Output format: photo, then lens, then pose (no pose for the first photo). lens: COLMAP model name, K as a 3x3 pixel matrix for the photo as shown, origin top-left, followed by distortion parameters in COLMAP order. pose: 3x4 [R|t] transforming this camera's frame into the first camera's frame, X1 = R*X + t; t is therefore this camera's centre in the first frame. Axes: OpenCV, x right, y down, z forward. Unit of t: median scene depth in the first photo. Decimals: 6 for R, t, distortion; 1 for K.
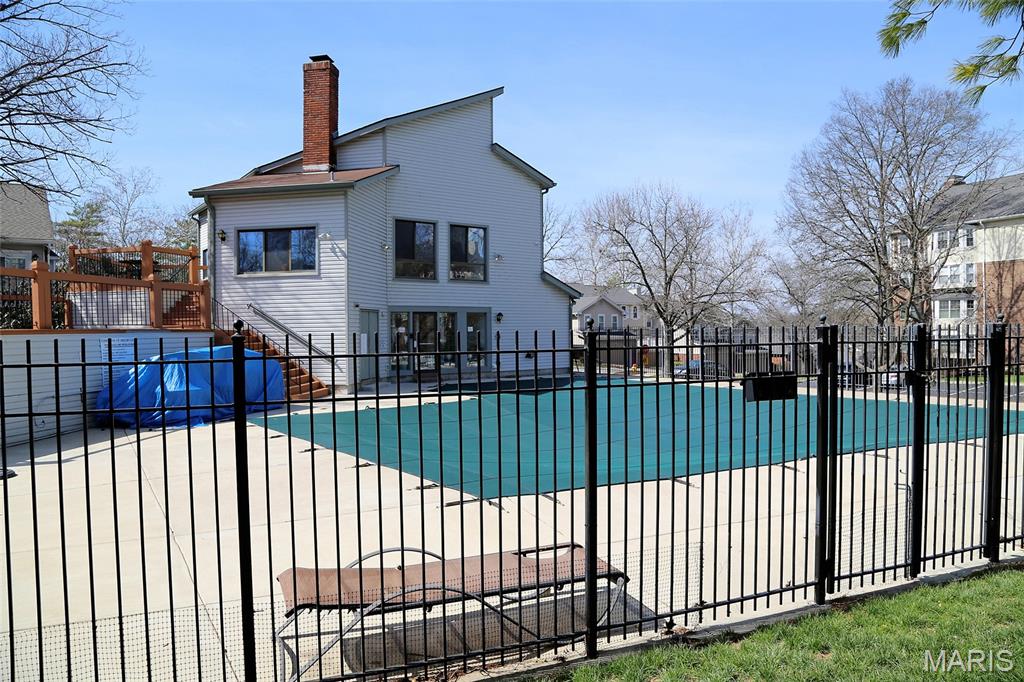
lens RADIAL K [[714.5, 0, 512.0], [0, 714.5, 341.0], [0, 0, 1]] dist [-0.078182, -0.000290]
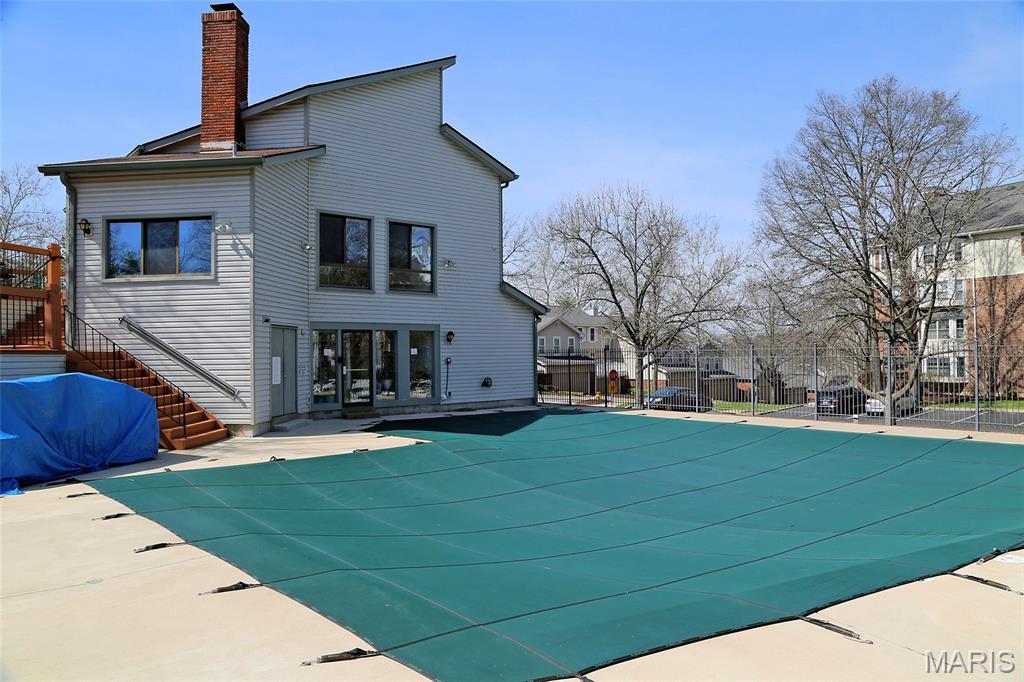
lens RADIAL K [[732.1, 0, 512.0], [0, 732.1, 341.0], [0, 0, 1]] dist [-0.065050, 0.001610]
pose [[0.996711, -0.000927, 0.081033, -0.014979], [0.003742, 0.999394, -0.034599, 0.000679], [-0.080952, 0.034789, 0.996111, 0.166925]]
